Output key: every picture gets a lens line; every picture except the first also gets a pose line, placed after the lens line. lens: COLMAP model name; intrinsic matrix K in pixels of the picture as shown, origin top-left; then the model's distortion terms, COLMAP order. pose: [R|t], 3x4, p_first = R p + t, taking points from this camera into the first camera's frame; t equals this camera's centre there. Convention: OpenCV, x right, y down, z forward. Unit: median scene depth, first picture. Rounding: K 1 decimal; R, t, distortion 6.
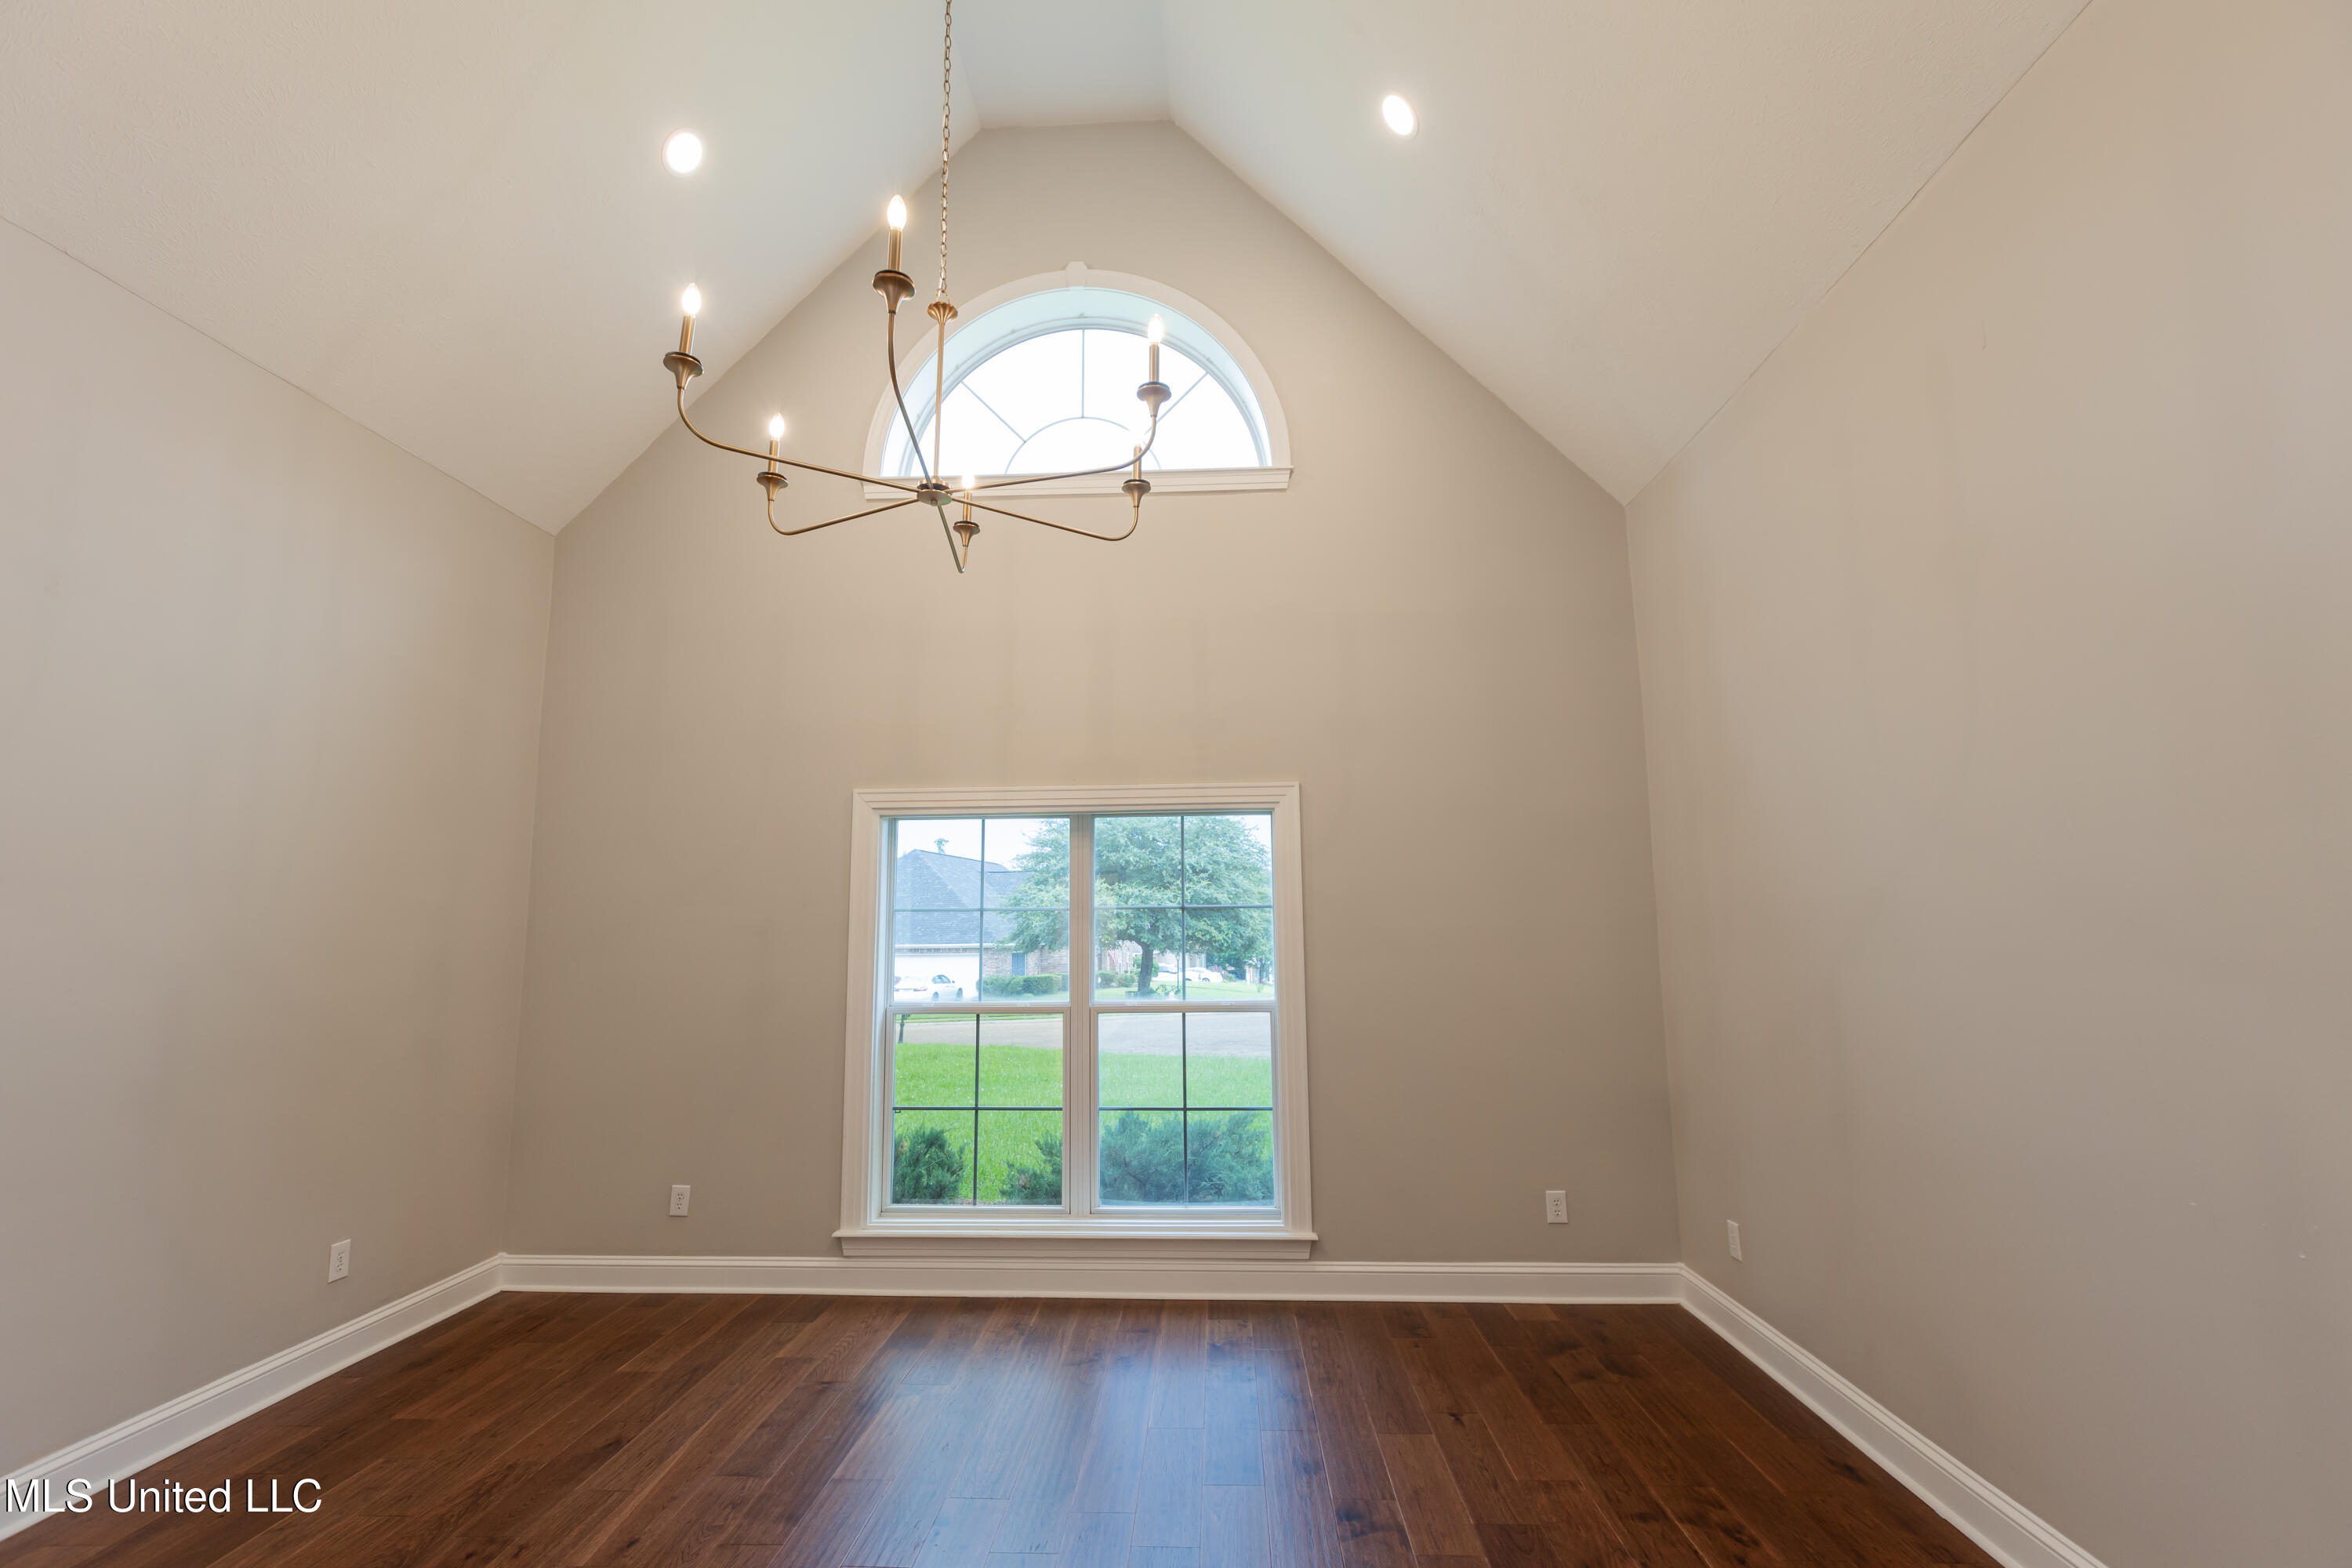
lens RADIAL K [[1058.1, 0, 1176.0], [0, 1058.1, 784.0], [0, 0, 1]] dist [0.003983, 0.000389]
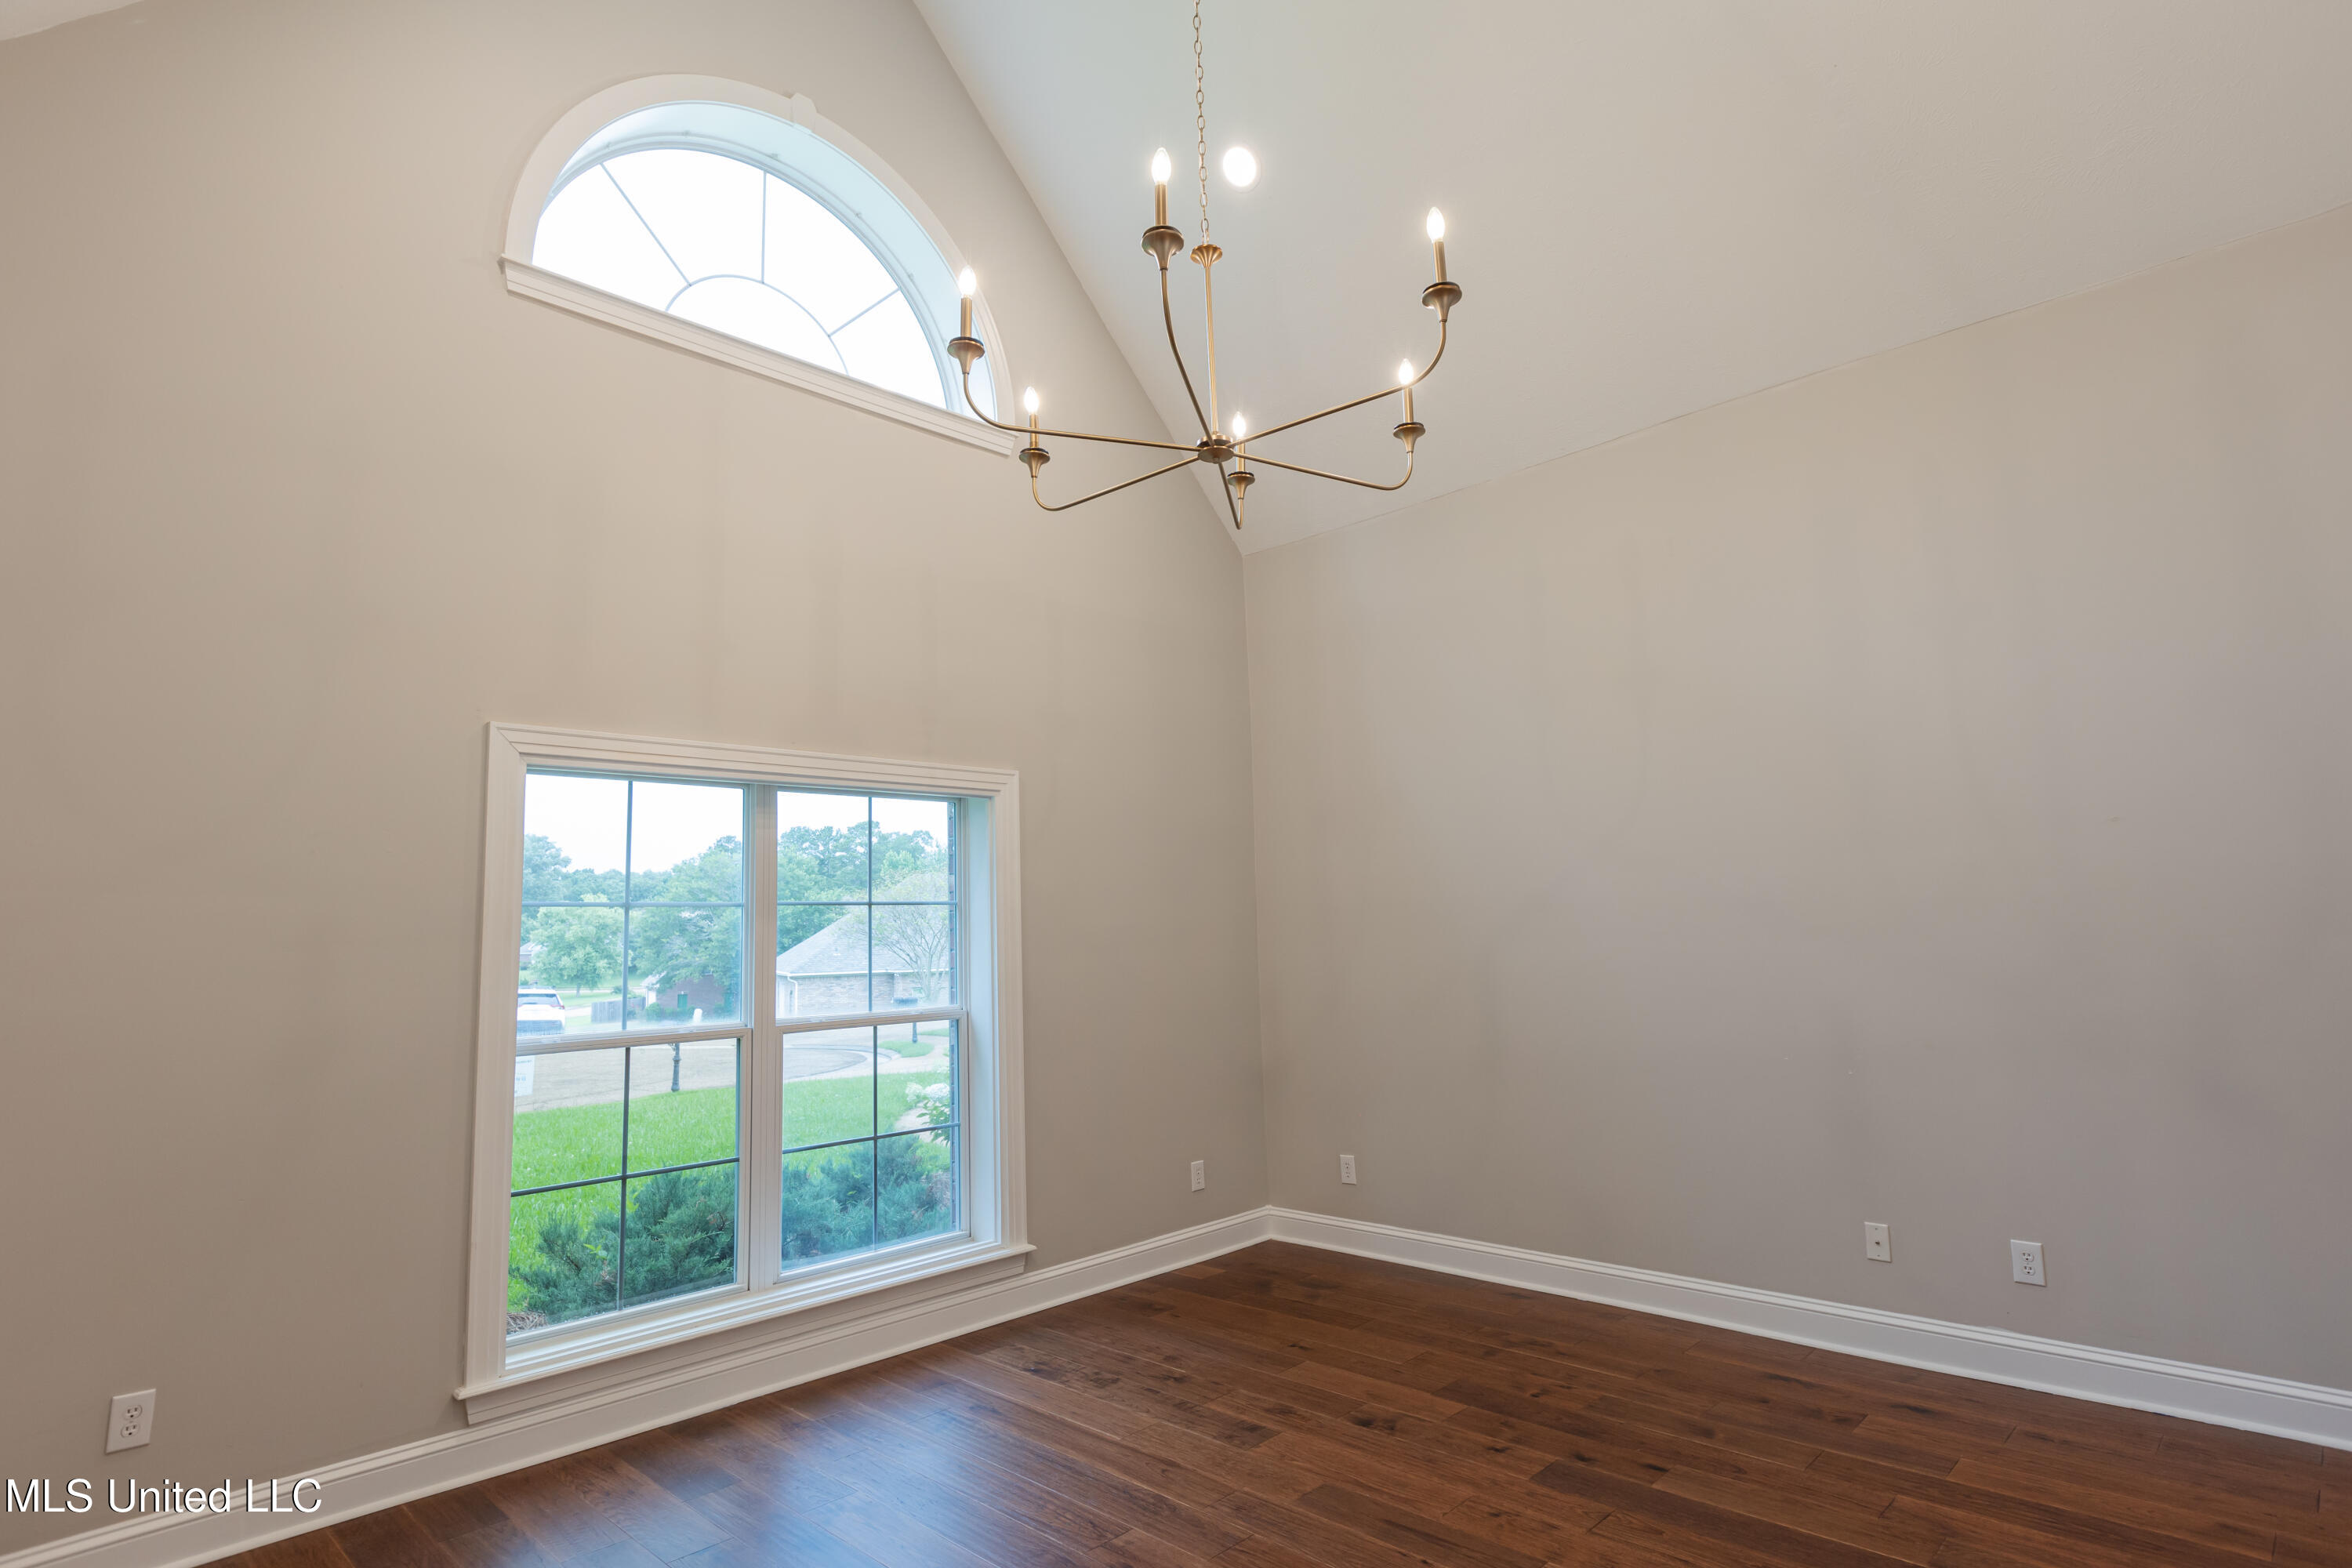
lens RADIAL K [[1215.1, 0, 1173.0], [0, 1215.1, 778.9], [0, 0, 1]] dist [-0.003644, -0.000087]
pose [[0.658594, 0.085995, 0.747569, -0.632464], [-0.085945, 0.995544, -0.038805, 0.036466], [-0.747575, -0.038693, 0.663050, 0.188672]]
